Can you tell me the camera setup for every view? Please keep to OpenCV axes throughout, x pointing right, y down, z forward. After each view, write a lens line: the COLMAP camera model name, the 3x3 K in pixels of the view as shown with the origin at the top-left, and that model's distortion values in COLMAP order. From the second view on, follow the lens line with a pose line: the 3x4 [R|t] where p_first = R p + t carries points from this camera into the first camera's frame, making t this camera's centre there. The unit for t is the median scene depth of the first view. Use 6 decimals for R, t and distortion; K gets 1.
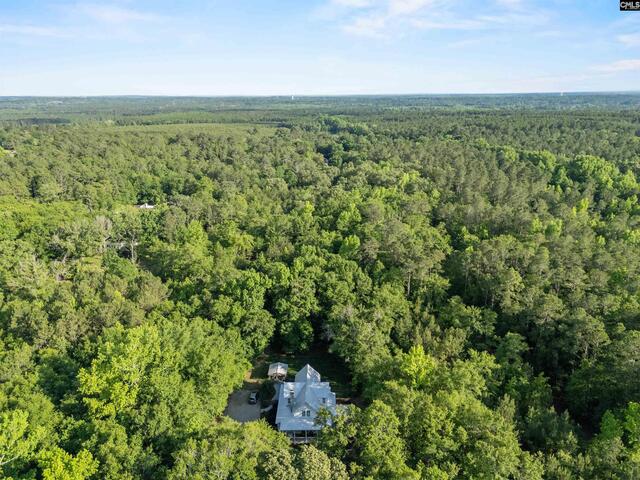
lens RADIAL K [[468.2, 0, 320.0], [0, 468.2, 240.0], [0, 0, 1]] dist [0.065128, -0.072787]
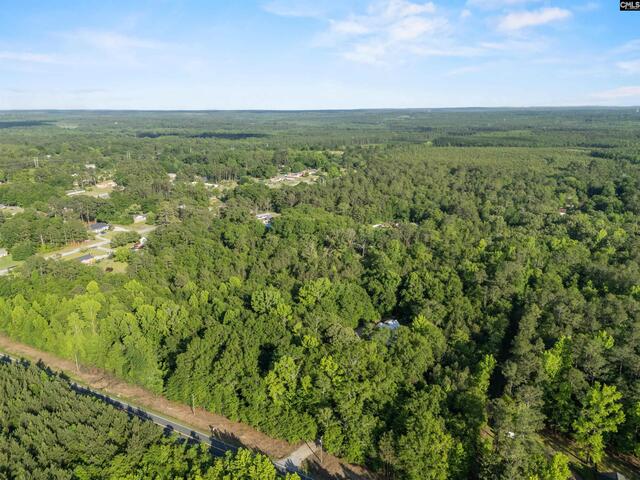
lens RADIAL K [[468.2, 0, 320.0], [0, 468.2, 240.0], [0, 0, 1]] dist [0.065128, -0.072787]
pose [[0.781758, 0.173722, -0.598895, 0.576171], [-0.184744, 0.981817, 0.043644, -0.068342], [0.595588, 0.076523, 0.799637, -0.562622]]
